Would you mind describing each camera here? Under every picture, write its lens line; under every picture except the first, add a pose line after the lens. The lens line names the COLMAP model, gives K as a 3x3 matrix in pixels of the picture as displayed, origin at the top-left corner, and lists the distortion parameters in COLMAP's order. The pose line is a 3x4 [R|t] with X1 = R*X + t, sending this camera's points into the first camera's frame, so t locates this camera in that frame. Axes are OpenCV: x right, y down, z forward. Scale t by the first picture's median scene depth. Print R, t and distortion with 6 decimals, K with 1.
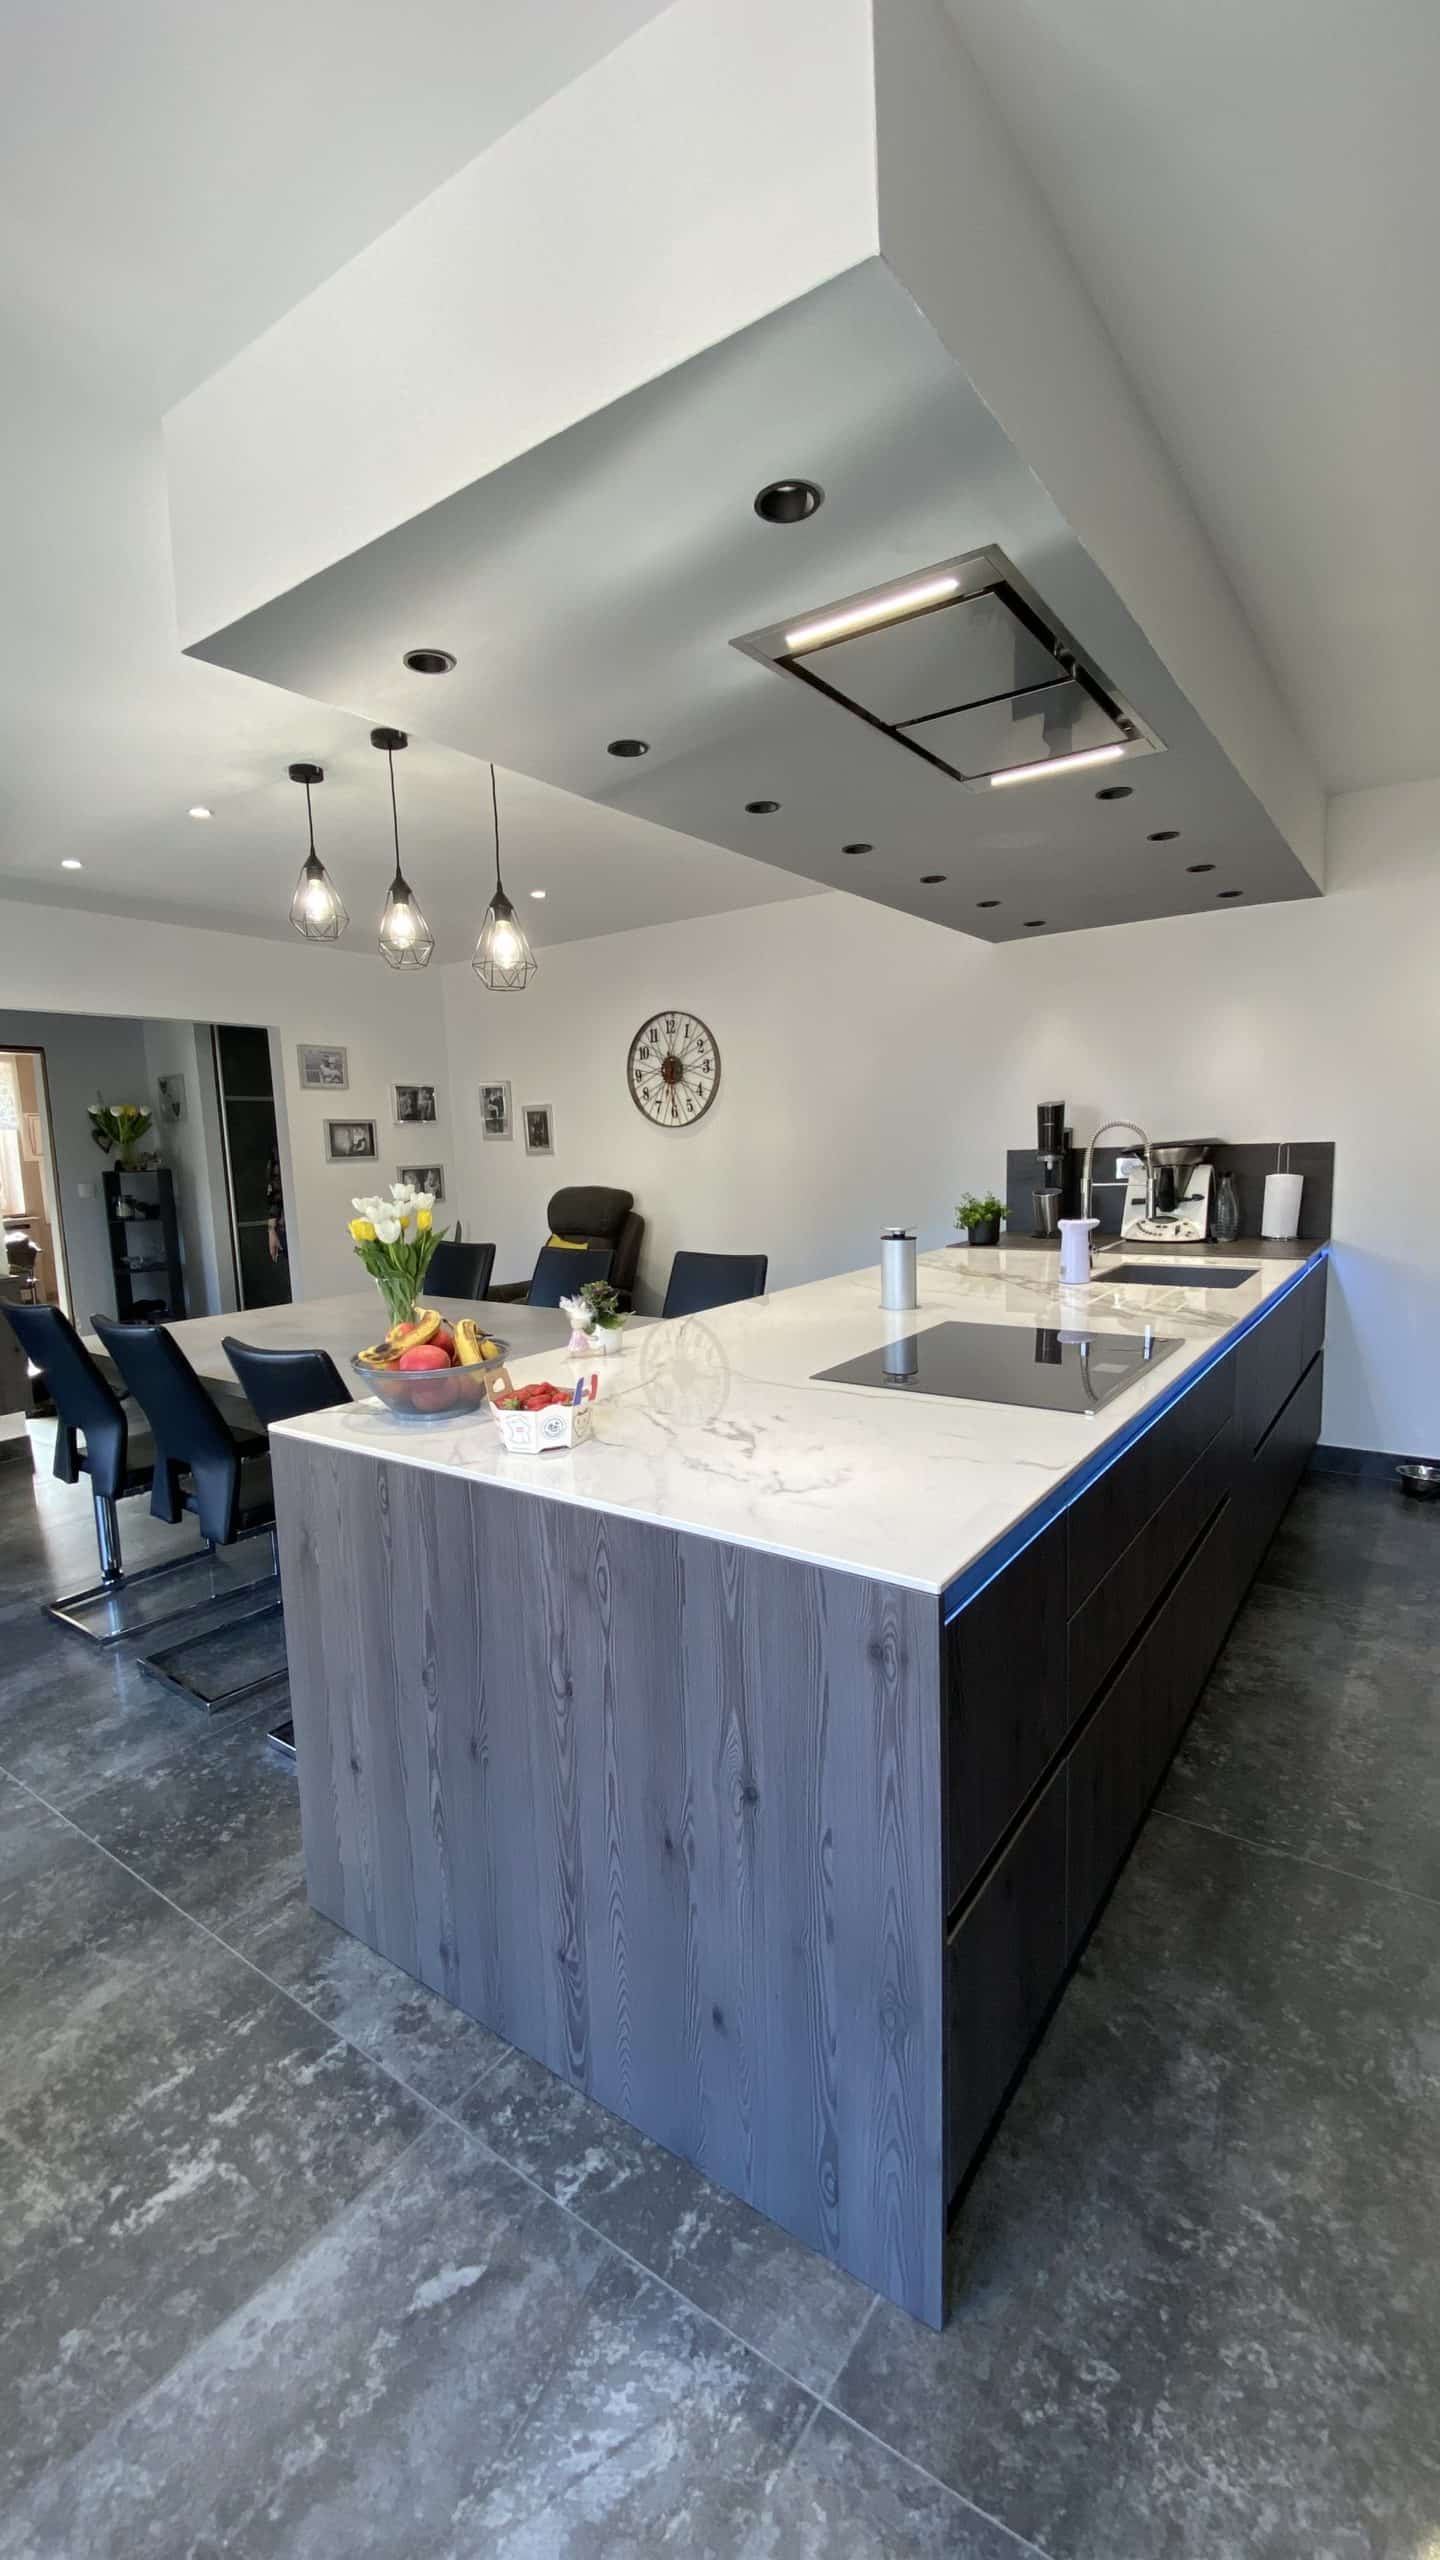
lens RADIAL K [[1042.0, 0, 714.1], [0, 1042.0, 1277.7], [0, 0, 1]] dist [0.014911, -0.018284]
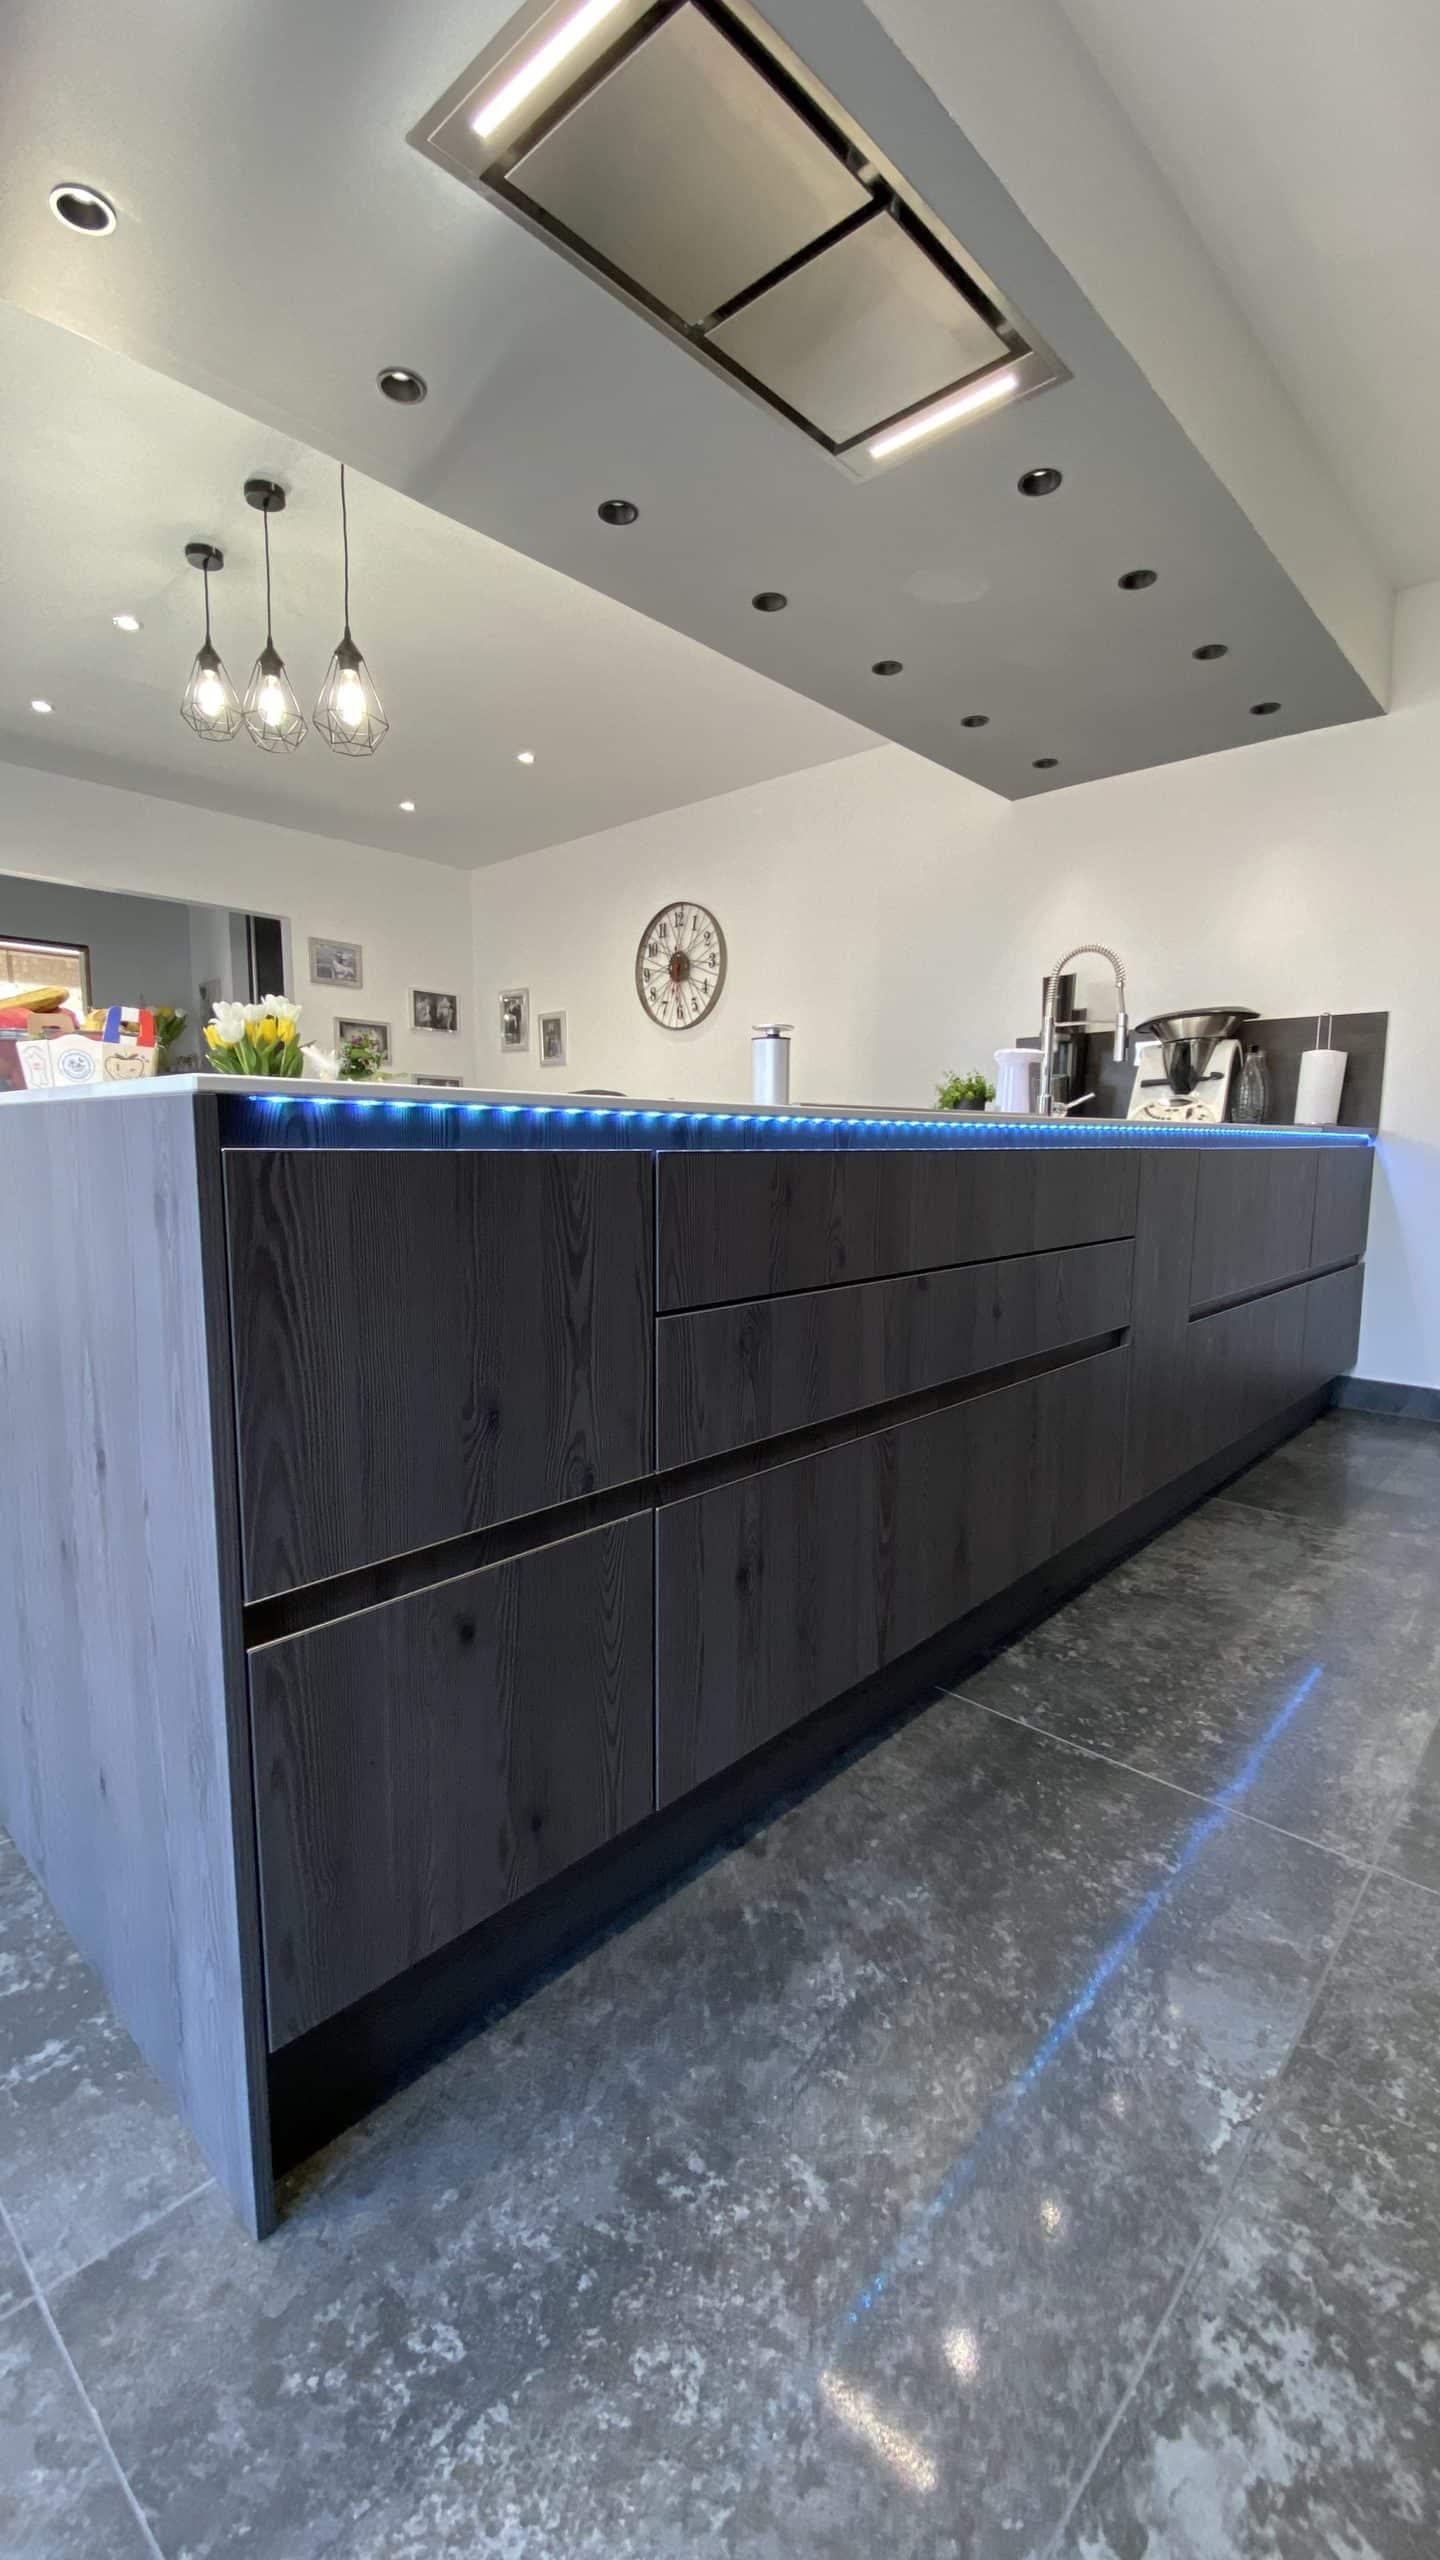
lens RADIAL K [[1042.0, 0, 714.1], [0, 1042.0, 1277.7], [0, 0, 1]] dist [0.014911, -0.018284]
pose [[0.990986, 0.055337, -0.122003, 0.237815], [-0.055754, 0.998445, -0.000009, 0.153642], [0.121812, 0.006811, 0.992530, 0.148550]]
